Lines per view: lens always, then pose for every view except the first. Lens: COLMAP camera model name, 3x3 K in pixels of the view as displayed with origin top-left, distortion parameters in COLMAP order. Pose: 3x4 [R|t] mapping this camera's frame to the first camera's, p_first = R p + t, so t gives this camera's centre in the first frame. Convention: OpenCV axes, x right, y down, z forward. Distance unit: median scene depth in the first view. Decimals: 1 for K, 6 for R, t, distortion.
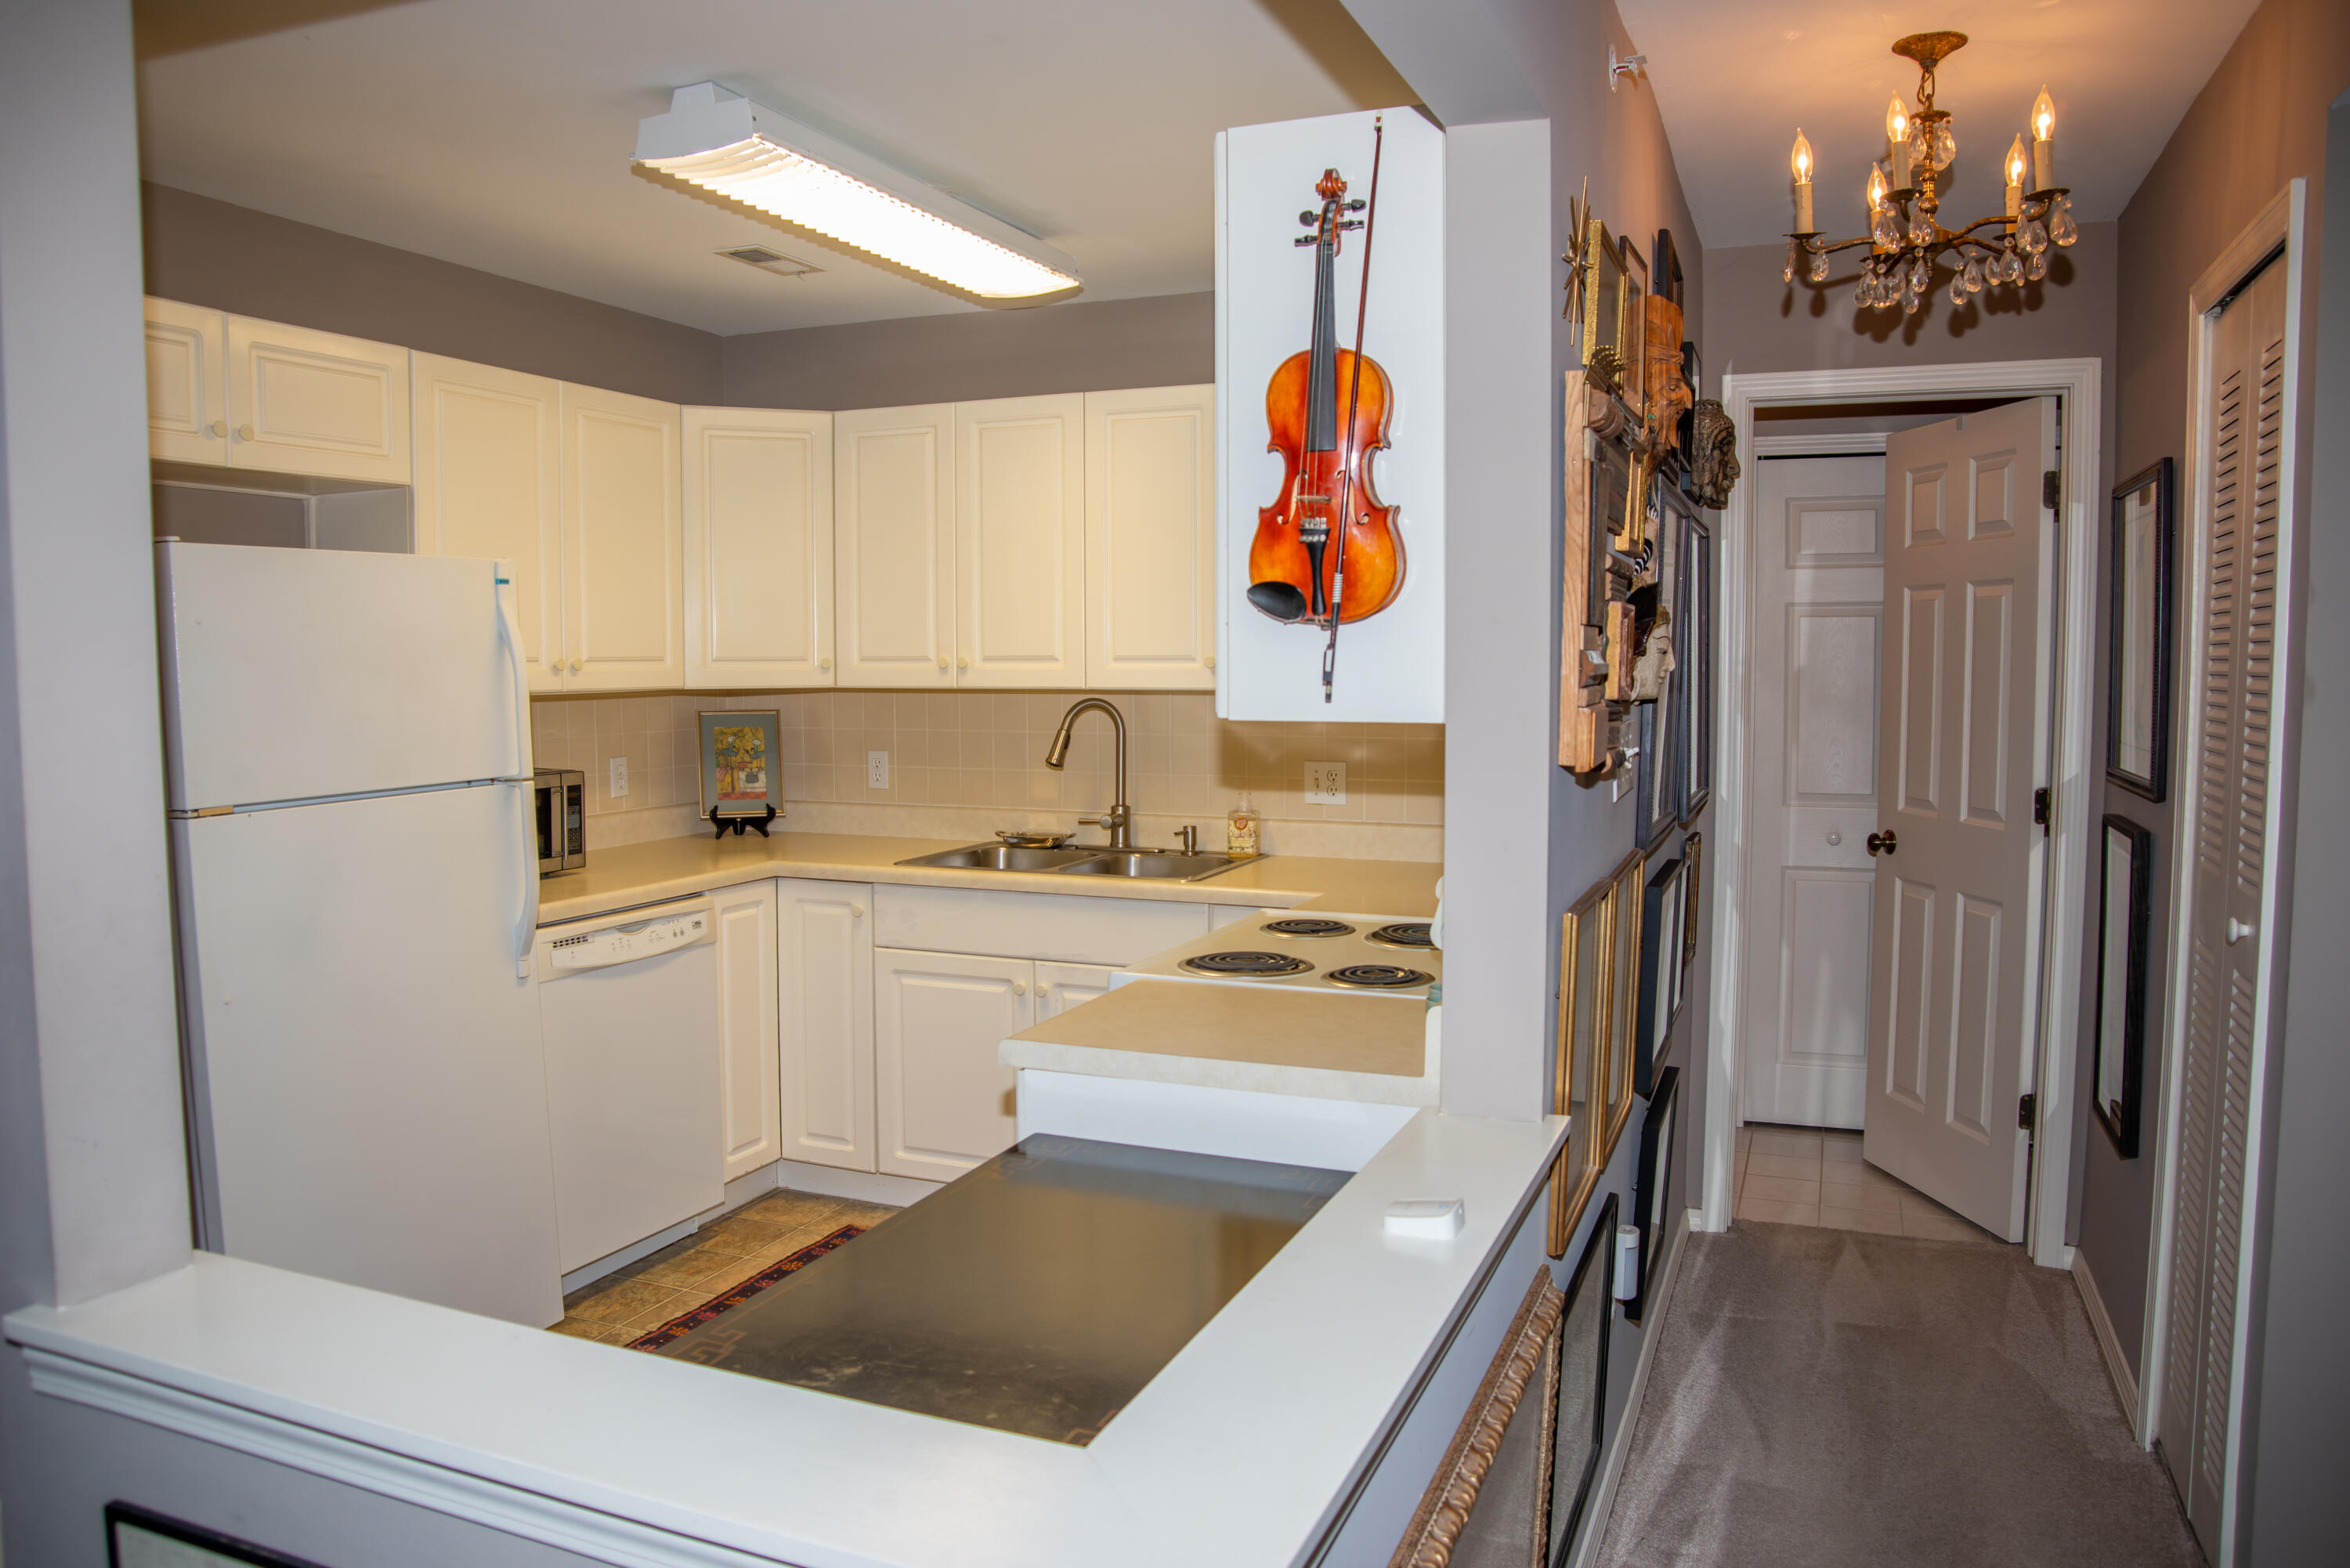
lens RADIAL K [[1657.5, 0, 1185.7], [0, 1657.5, 776.3], [0, 0, 1]] dist [-0.094715, 0.039083]
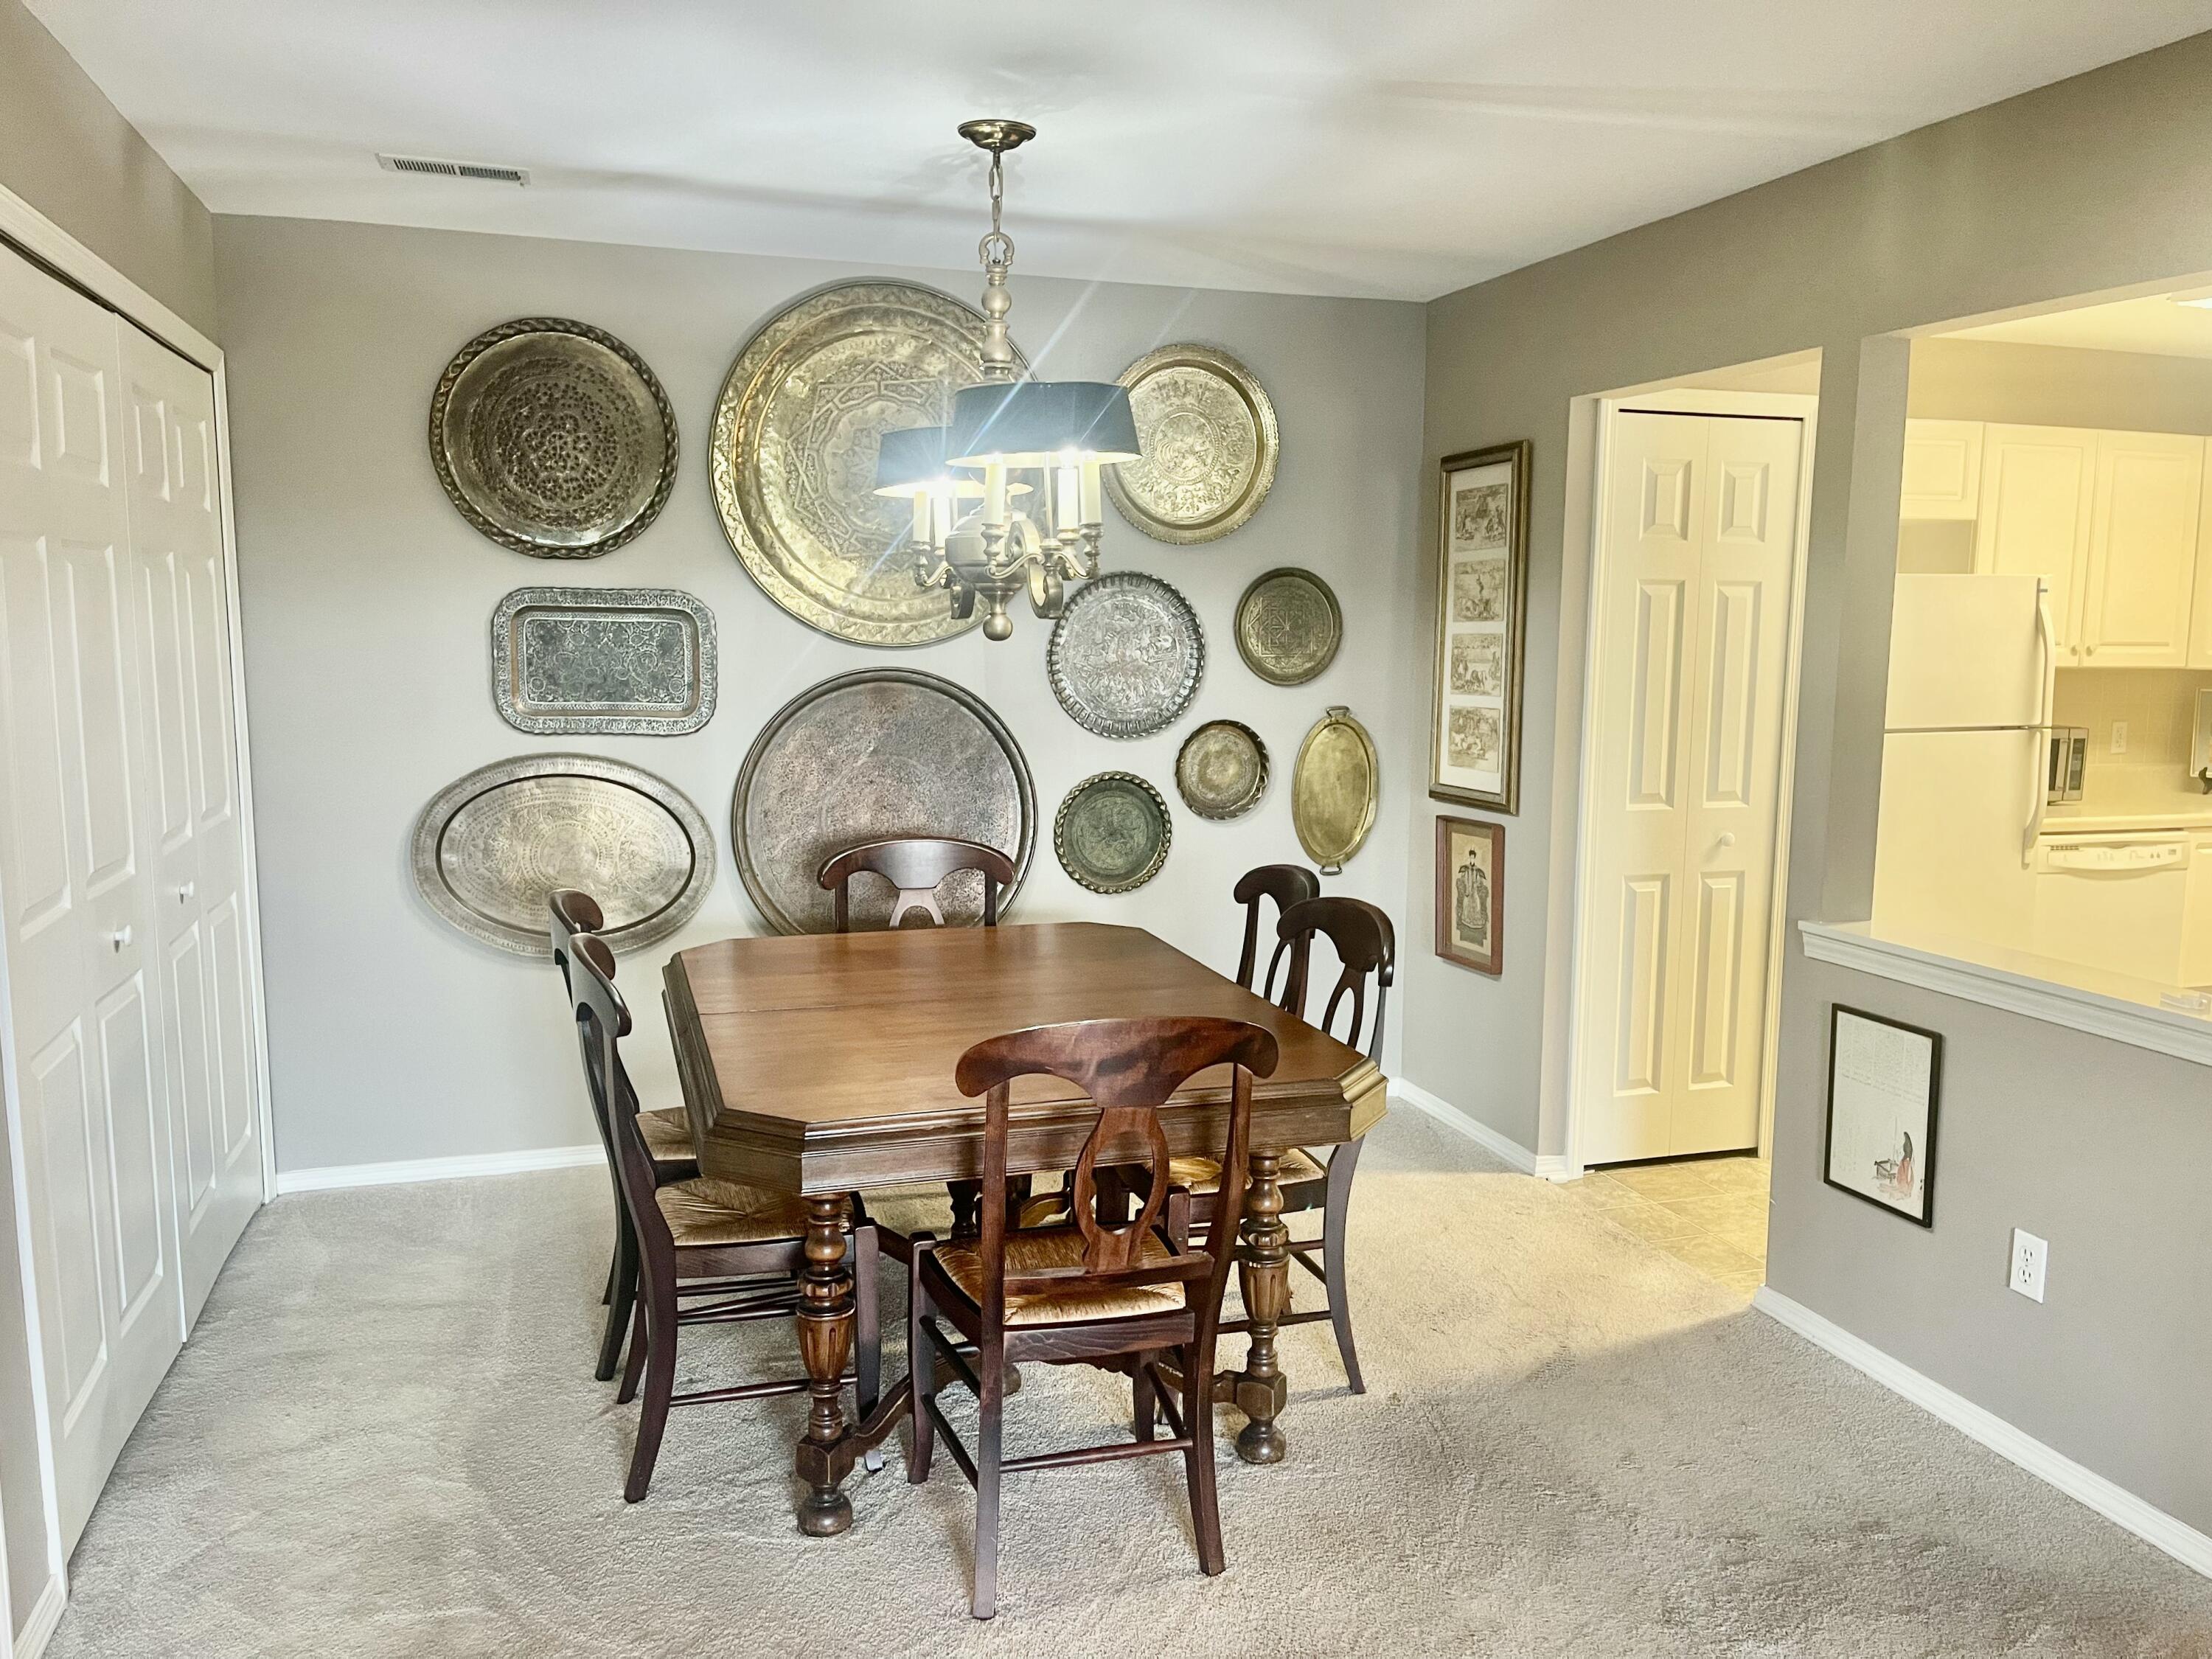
lens RADIAL K [[1633.9, 0, 1113.1], [0, 1633.9, 847.5], [0, 0, 1]] dist [0.012980, -0.004298]
pose [[0.633954, 0.112855, -0.765092, 0.164923], [-0.068981, 0.993604, 0.089404, 0.029159], [0.770288, -0.003901, 0.637684, -0.474989]]
